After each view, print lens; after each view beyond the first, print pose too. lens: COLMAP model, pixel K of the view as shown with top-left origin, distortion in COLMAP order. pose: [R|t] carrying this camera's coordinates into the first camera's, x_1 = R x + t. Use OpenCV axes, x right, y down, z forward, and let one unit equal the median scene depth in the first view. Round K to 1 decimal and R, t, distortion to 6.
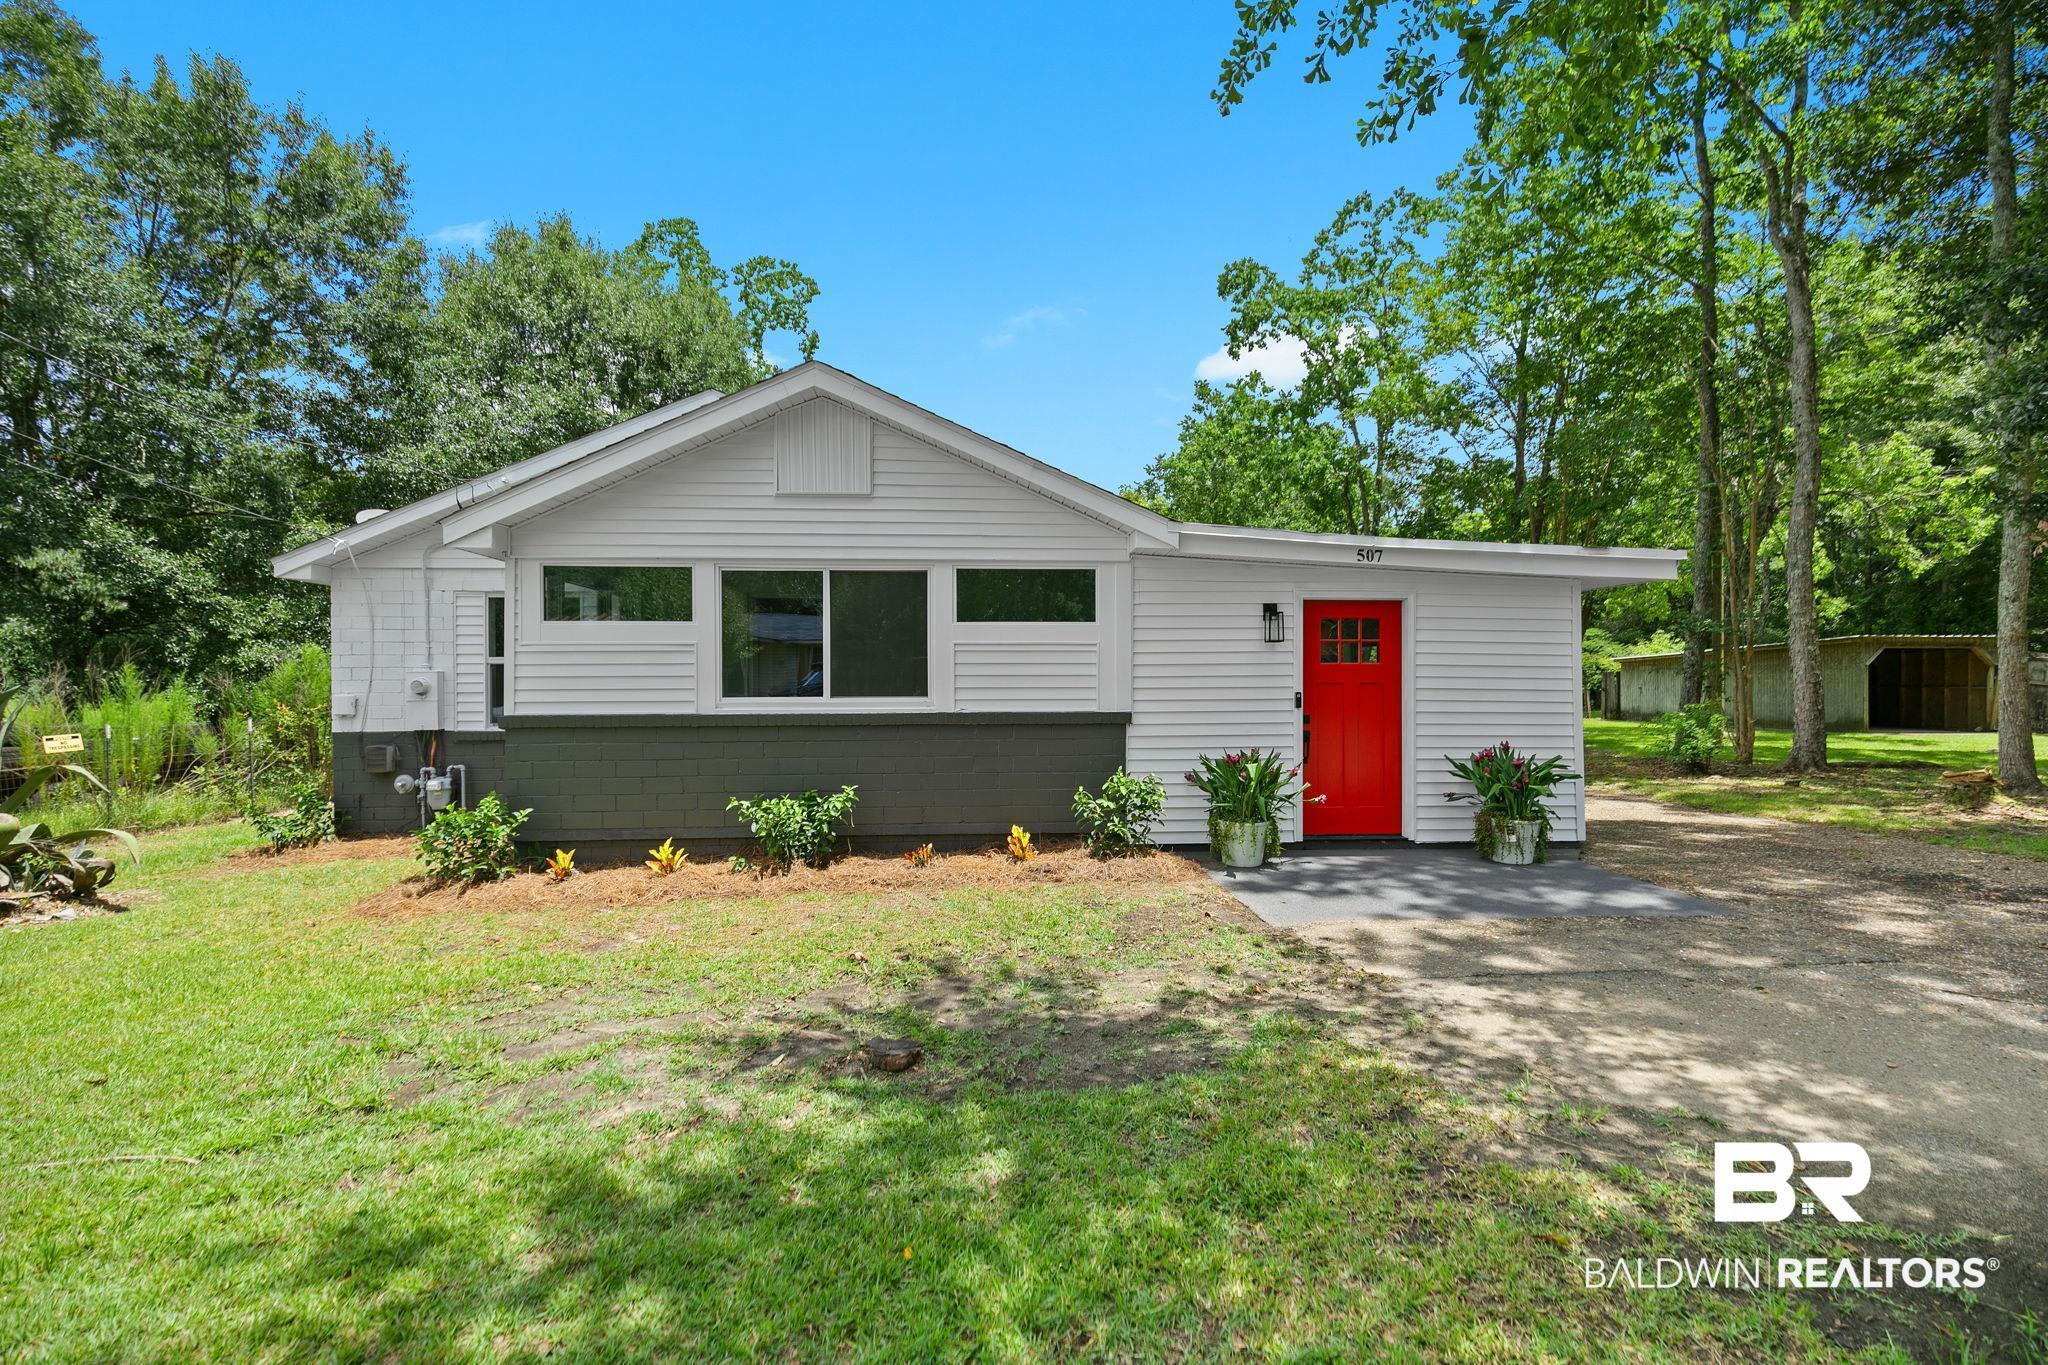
lens RADIAL K [[919.3, 0, 1018.7], [0, 919.3, 682.9], [0, 0, 1]] dist [0.001144, 0.000016]
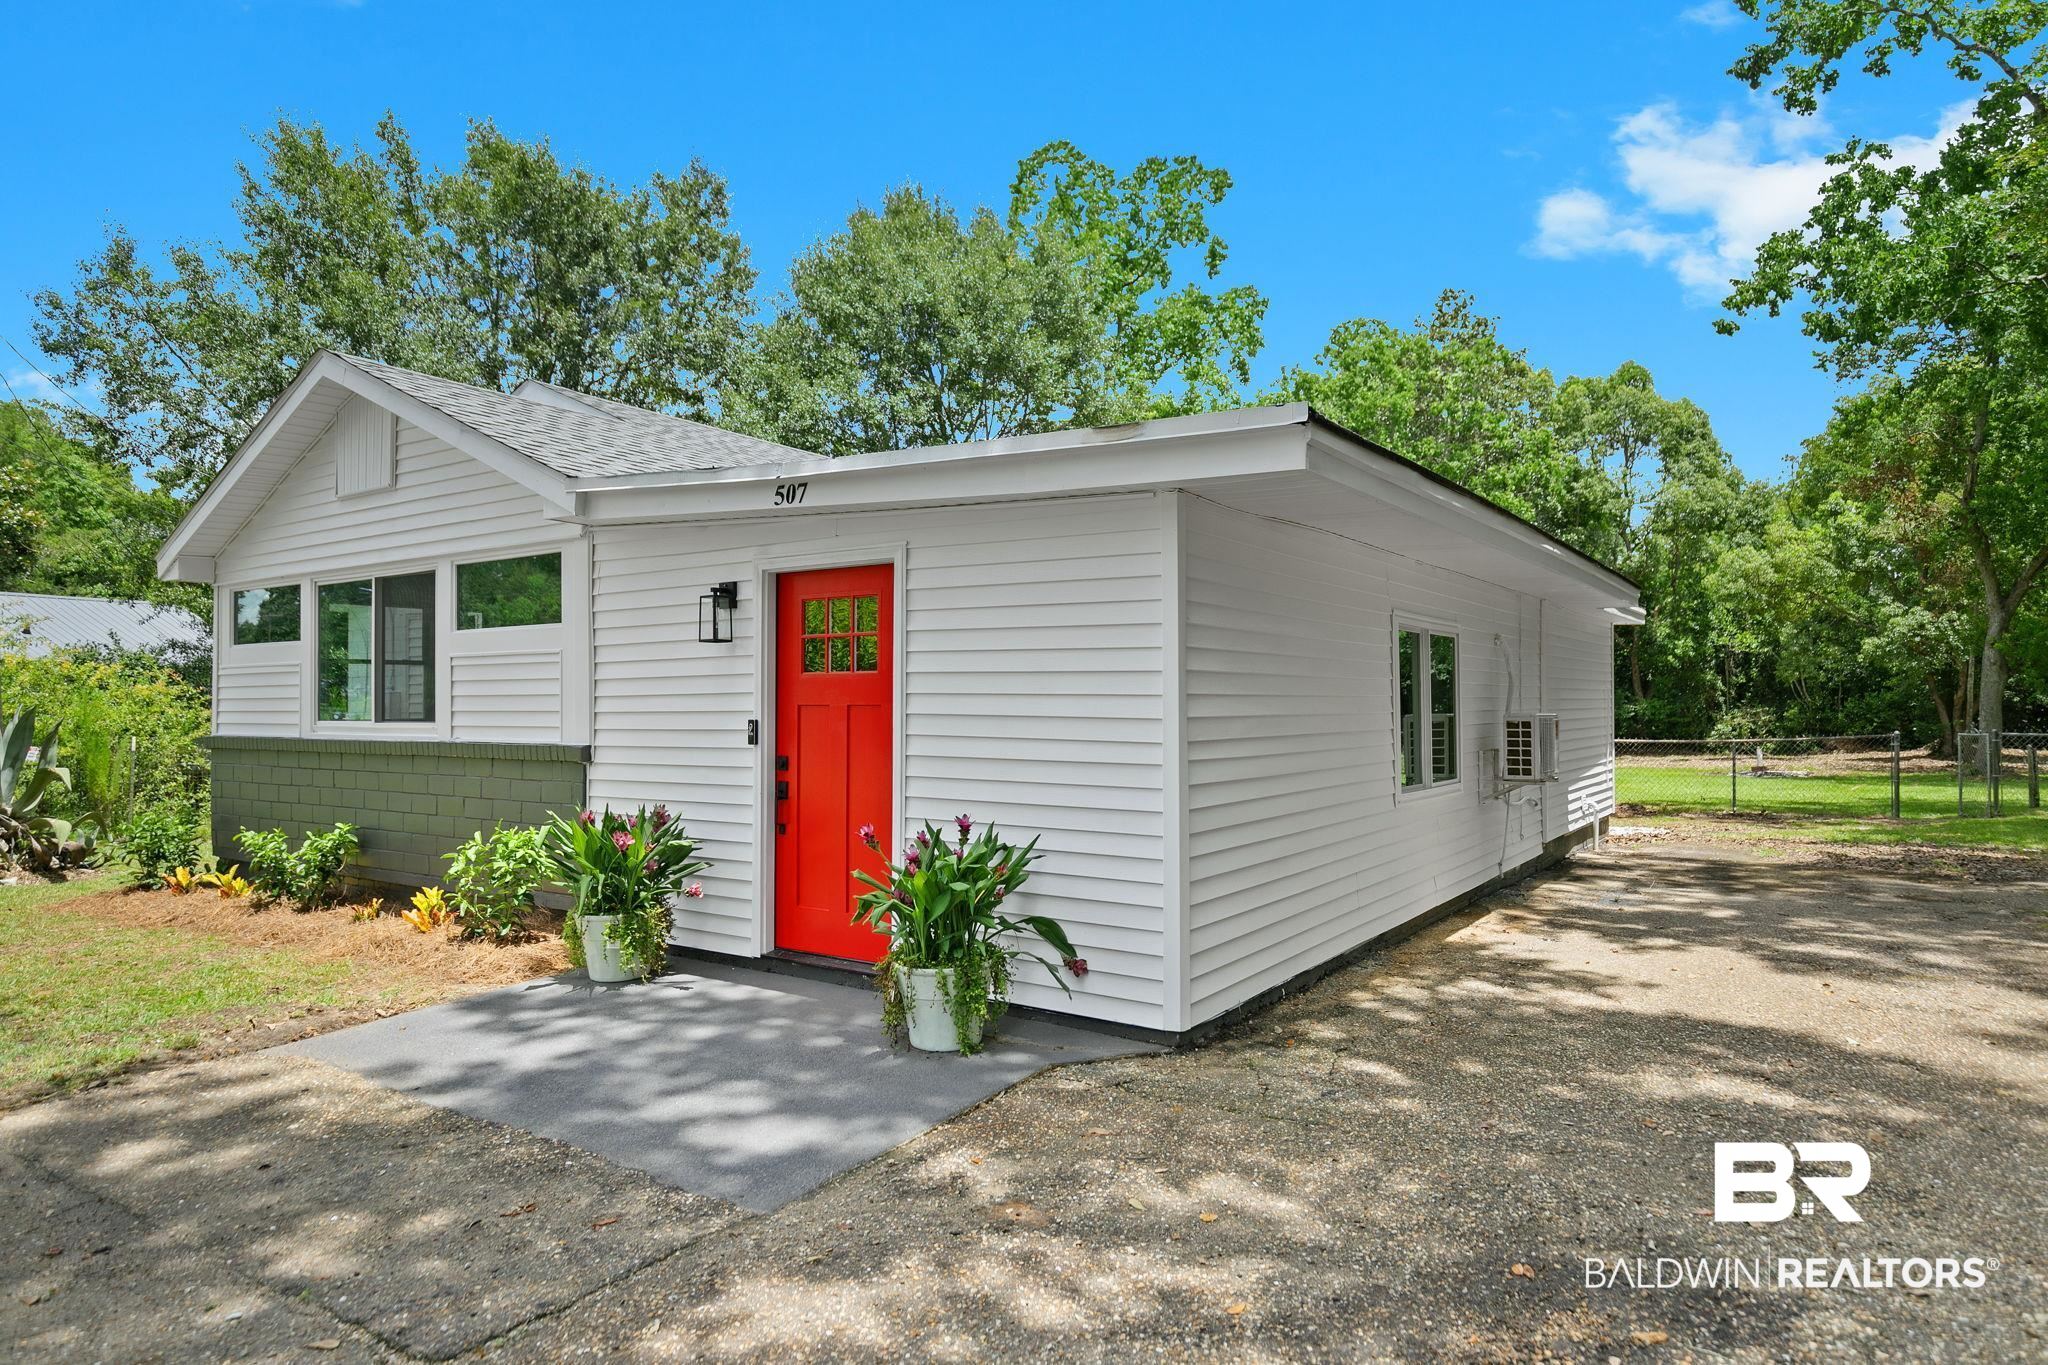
lens RADIAL K [[1205.3, 0, 1024.0], [0, 1205.3, 682.5], [0, 0, 1]] dist [-0.000234, -0.000205]
pose [[0.782915, -0.010404, -0.622041, 0.987814], [-0.001777, 0.999819, -0.018960, -0.000390], [0.622126, 0.015950, 0.782755, 0.478710]]
